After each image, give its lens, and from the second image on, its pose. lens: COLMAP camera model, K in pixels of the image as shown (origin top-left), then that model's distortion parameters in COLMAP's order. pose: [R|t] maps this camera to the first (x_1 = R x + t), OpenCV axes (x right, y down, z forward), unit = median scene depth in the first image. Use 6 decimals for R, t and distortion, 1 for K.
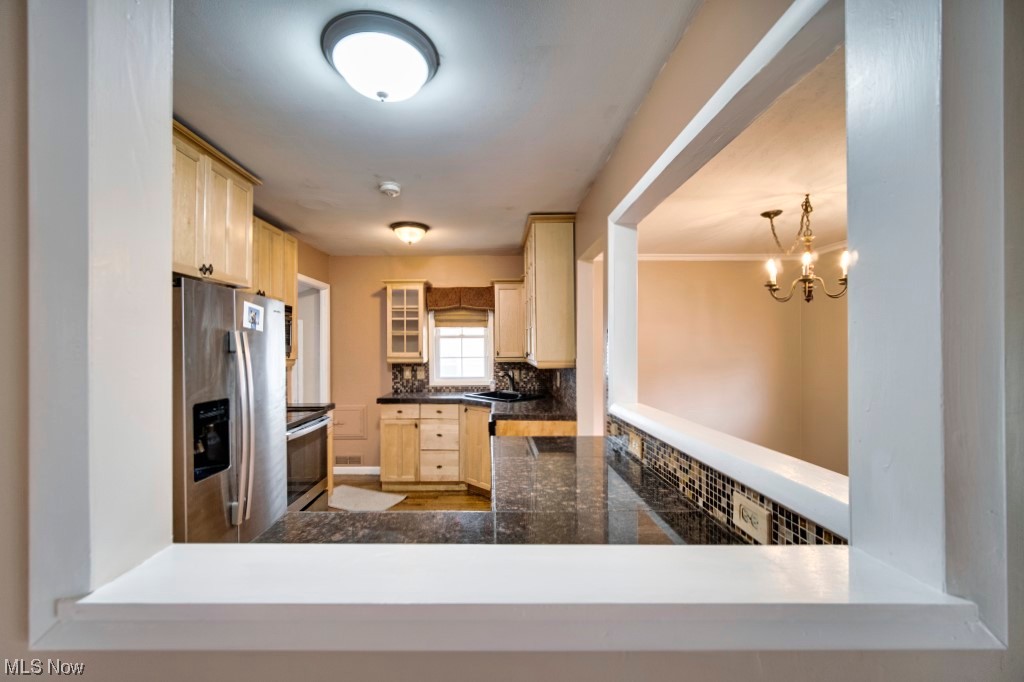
lens RADIAL K [[415.0, 0, 500.0], [0, 415.0, 348.8], [0, 0, 1]] dist [0.000939, -0.000003]
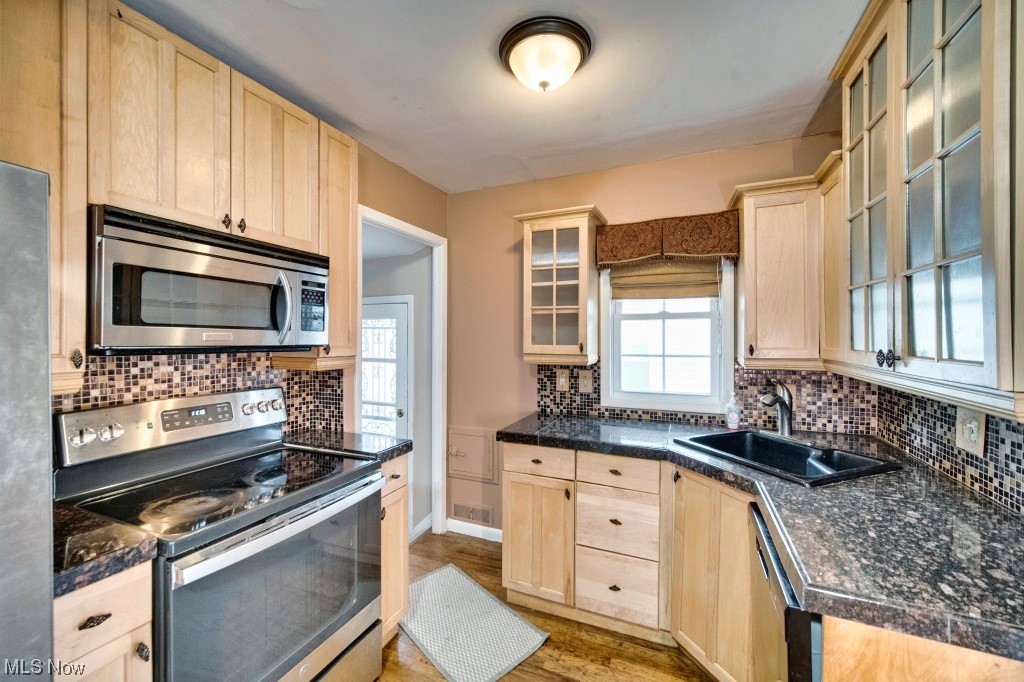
lens RADIAL K [[406.2, 0, 512.0], [0, 406.2, 341.0], [0, 0, 1]] dist [-0.002332, -0.000385]
pose [[0.911807, 0.008532, -0.410531, -0.061128], [-0.006258, 0.999957, 0.006884, 0.000029], [0.410572, -0.003708, 0.911821, 0.494375]]
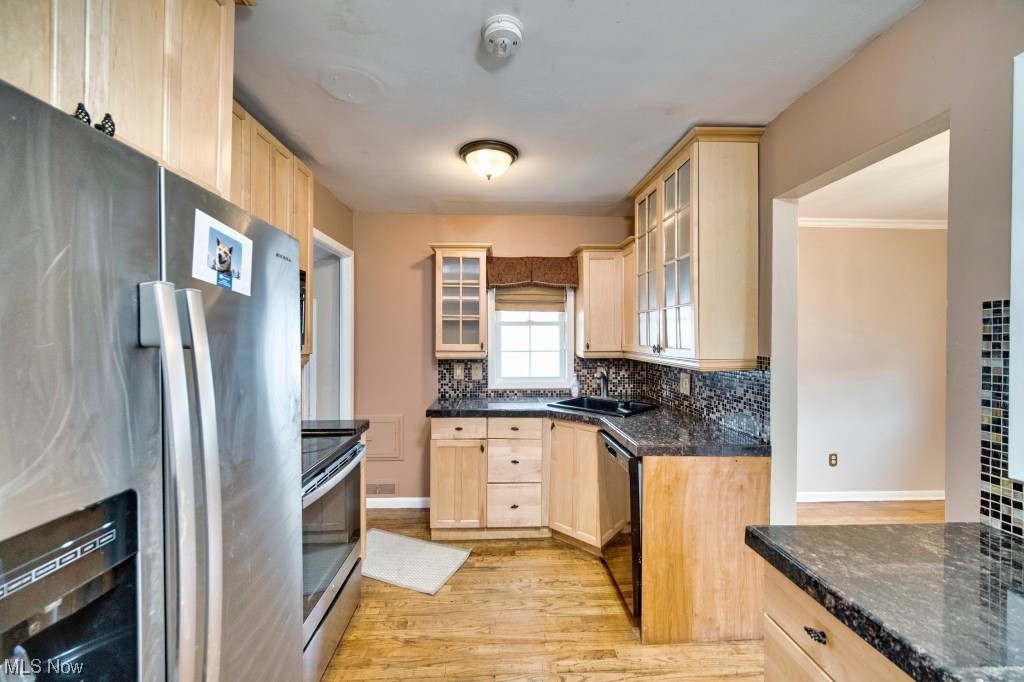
lens RADIAL K [[403.6, 0, 514.0], [0, 403.6, 340.6], [0, 0, 1]] dist [-0.000925, -0.000076]
pose [[0.999389, 0.004880, 0.034617, -0.160403], [-0.004983, 0.999983, 0.002895, 0.000028], [-0.034603, -0.003066, 0.999396, 0.293448]]
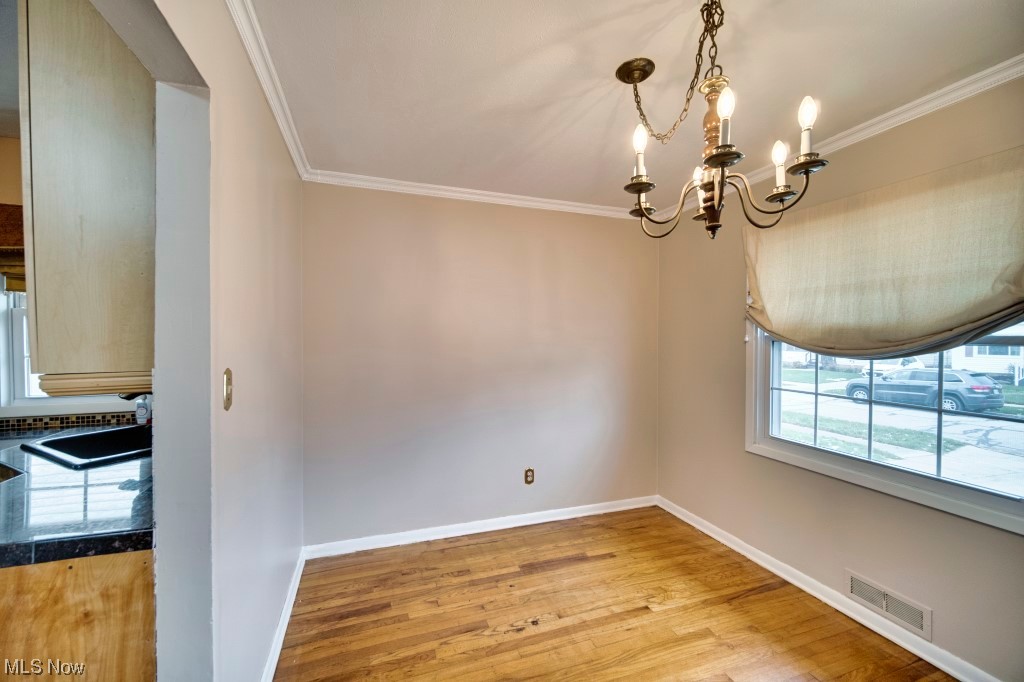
lens RADIAL K [[403.6, 0, 514.0], [0, 403.6, 340.6], [0, 0, 1]] dist [-0.000925, -0.000076]
pose [[0.947695, 0.005633, 0.319128, 0.260960], [-0.007244, 0.999966, 0.003864, -0.002521], [-0.319096, -0.005973, 0.947704, 0.420760]]
